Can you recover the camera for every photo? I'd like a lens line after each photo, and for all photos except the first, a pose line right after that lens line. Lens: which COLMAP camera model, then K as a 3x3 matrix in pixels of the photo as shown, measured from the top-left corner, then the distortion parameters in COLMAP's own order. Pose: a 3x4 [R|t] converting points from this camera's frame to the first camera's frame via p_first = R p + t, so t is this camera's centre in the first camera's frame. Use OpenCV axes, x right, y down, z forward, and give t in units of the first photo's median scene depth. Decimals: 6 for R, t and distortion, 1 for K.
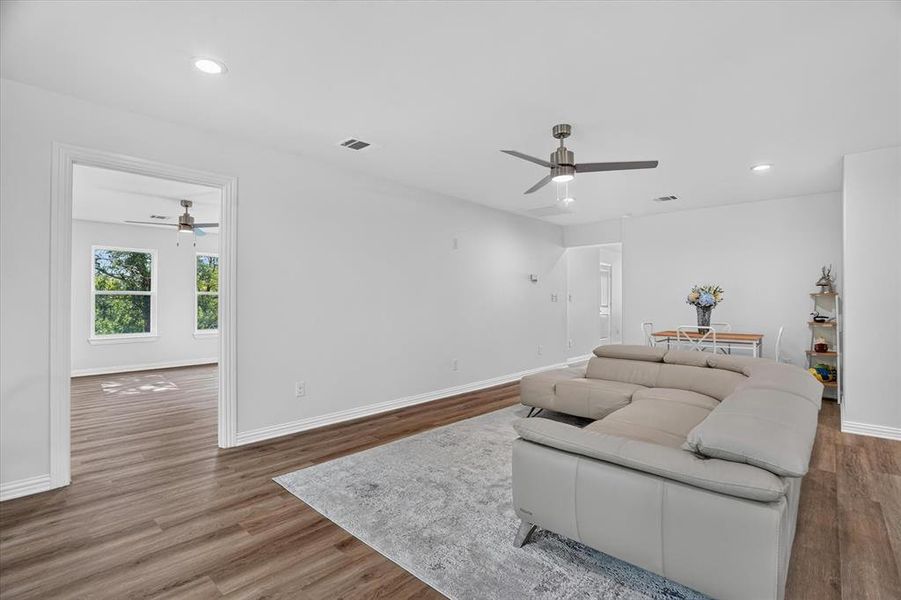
lens RADIAL K [[427.2, 0, 453.7], [0, 427.2, 300.0], [0, 0, 1]] dist [-0.050035, 0.018472]
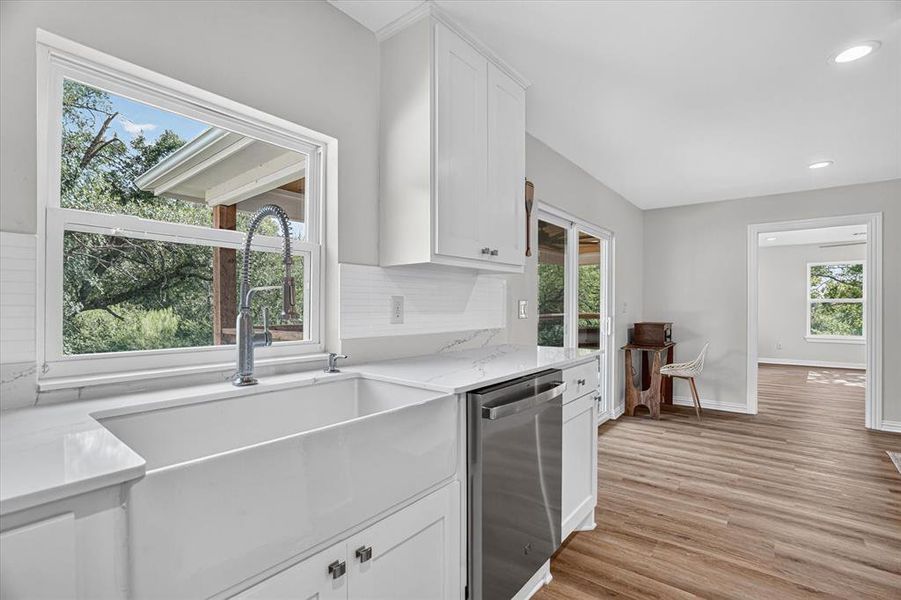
lens RADIAL K [[421.1, 0, 450.8], [0, 421.1, 306.8], [0, 0, 1]] dist [-0.052275, 0.019041]
pose [[0.070822, 0.006491, -0.997468, 0.573546], [0.008578, 0.999938, 0.007116, -0.033564], [0.997452, -0.009060, 0.070762, -0.337816]]
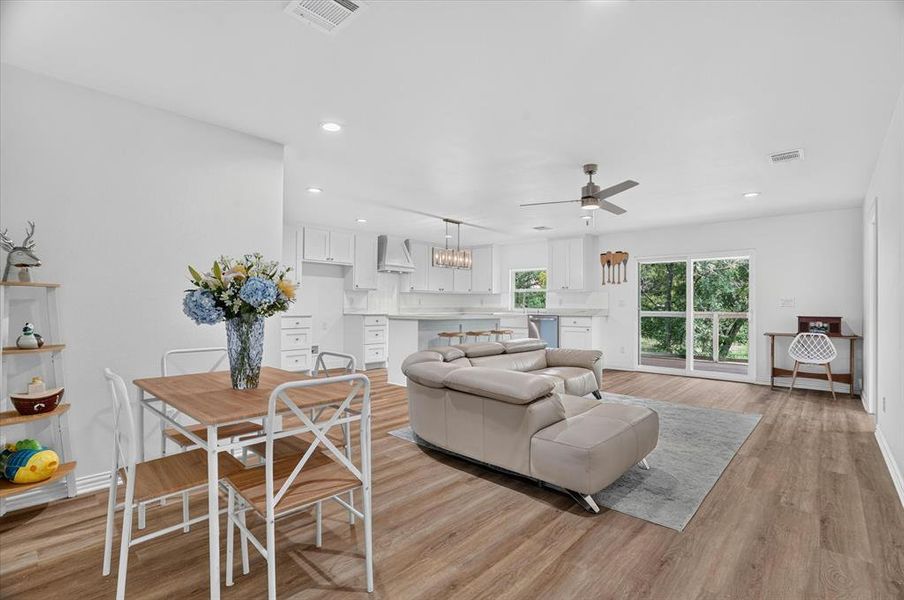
lens RADIAL K [[422.5, 0, 452.3], [0, 422.5, 306.9], [0, 0, 1]] dist [-0.052275, 0.019041]
pose [[-0.999973, -0.004166, 0.006085, 0.605201], [-0.004194, 0.999980, -0.004633, 0.014967], [-0.006065, -0.004658, -0.999971, 2.064939]]
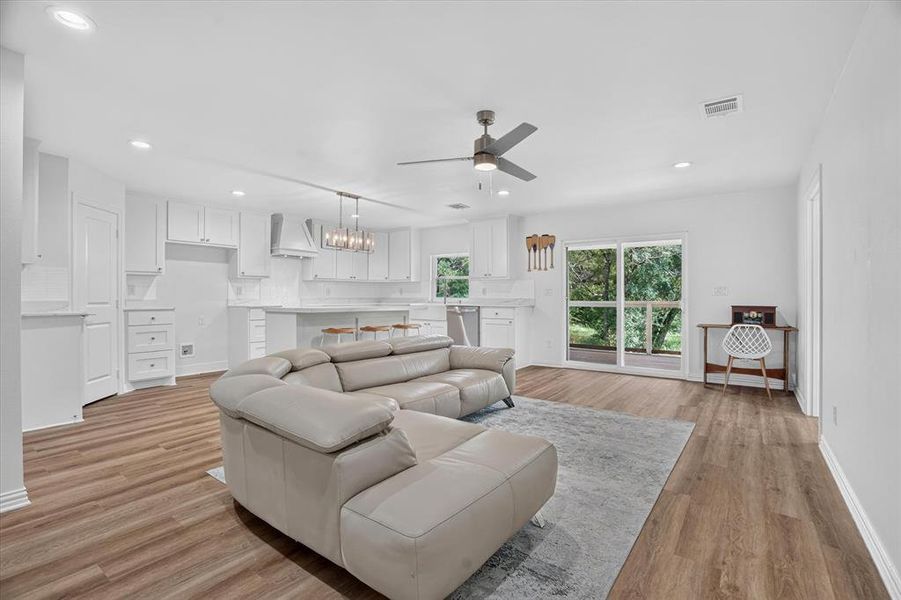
lens RADIAL K [[424.2, 0, 451.6], [0, 424.2, 297.9], [0, 0, 1]] dist [-0.058544, 0.020123]
pose [[-0.993923, 0.000597, -0.110079, 0.404983], [0.000944, 0.999995, -0.003106, 0.015094], [0.110077, -0.003191, -0.993918, 1.793831]]
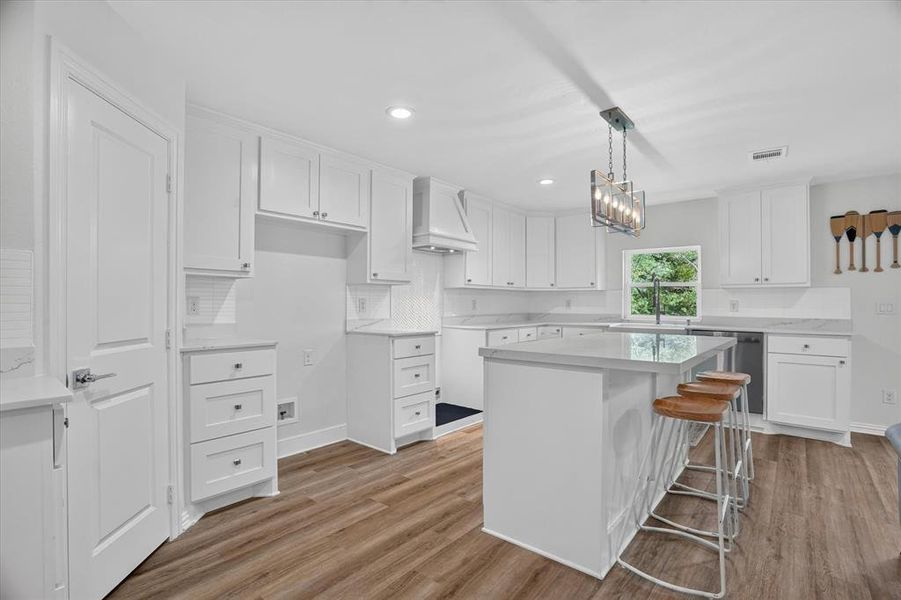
lens RADIAL K [[427.2, 0, 453.7], [0, 427.2, 300.0], [0, 0, 1]] dist [-0.050035, 0.018472]
pose [[-0.999012, -0.003411, -0.044299, 0.966272], [-0.002763, 0.999888, -0.014698, -0.022012], [0.044344, -0.014561, -0.998910, 0.948895]]
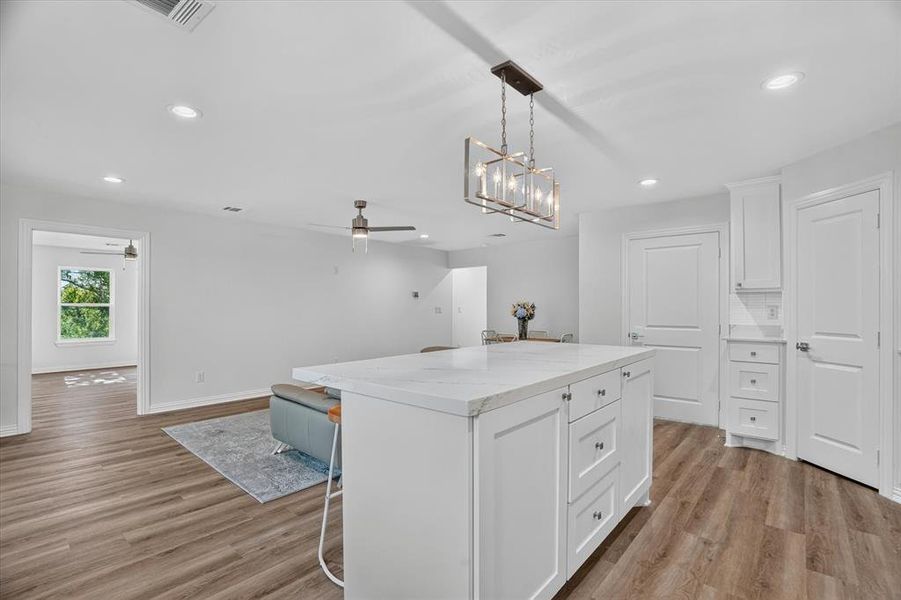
lens RADIAL K [[421.1, 0, 450.8], [0, 421.1, 306.8], [0, 0, 1]] dist [-0.052275, 0.019041]
pose [[0.999522, 0.001933, 0.030841, 0.494635], [-0.002058, 0.999990, 0.004034, -0.036541], [-0.030833, -0.004096, 0.999516, -0.473329]]
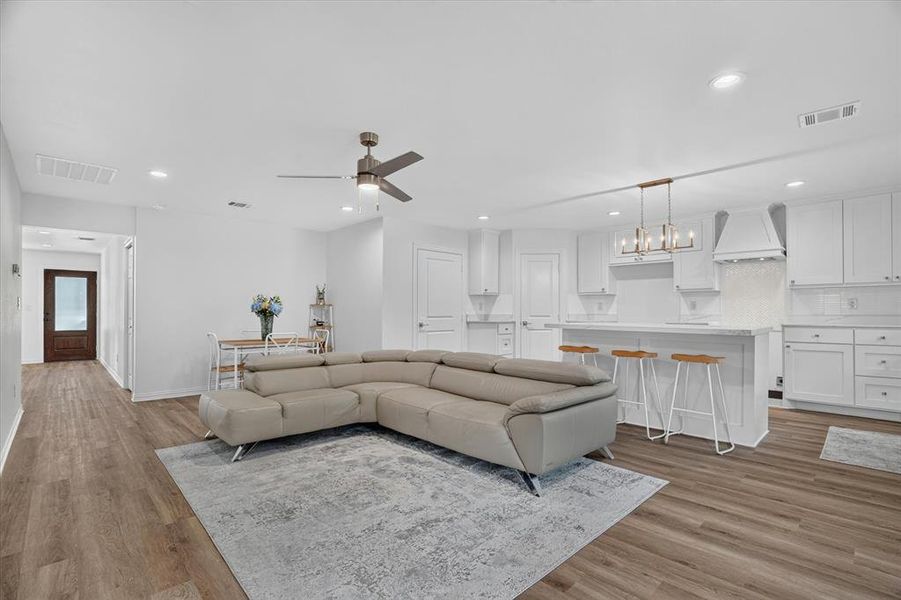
lens RADIAL K [[421.1, 0, 450.8], [0, 421.1, 306.8], [0, 0, 1]] dist [-0.052275, 0.019041]
pose [[0.070613, 0.009999, 0.997454, -0.664847], [-0.005631, 0.999938, -0.009625, 0.004201], [-0.997488, -0.004937, 0.070665, 0.677125]]
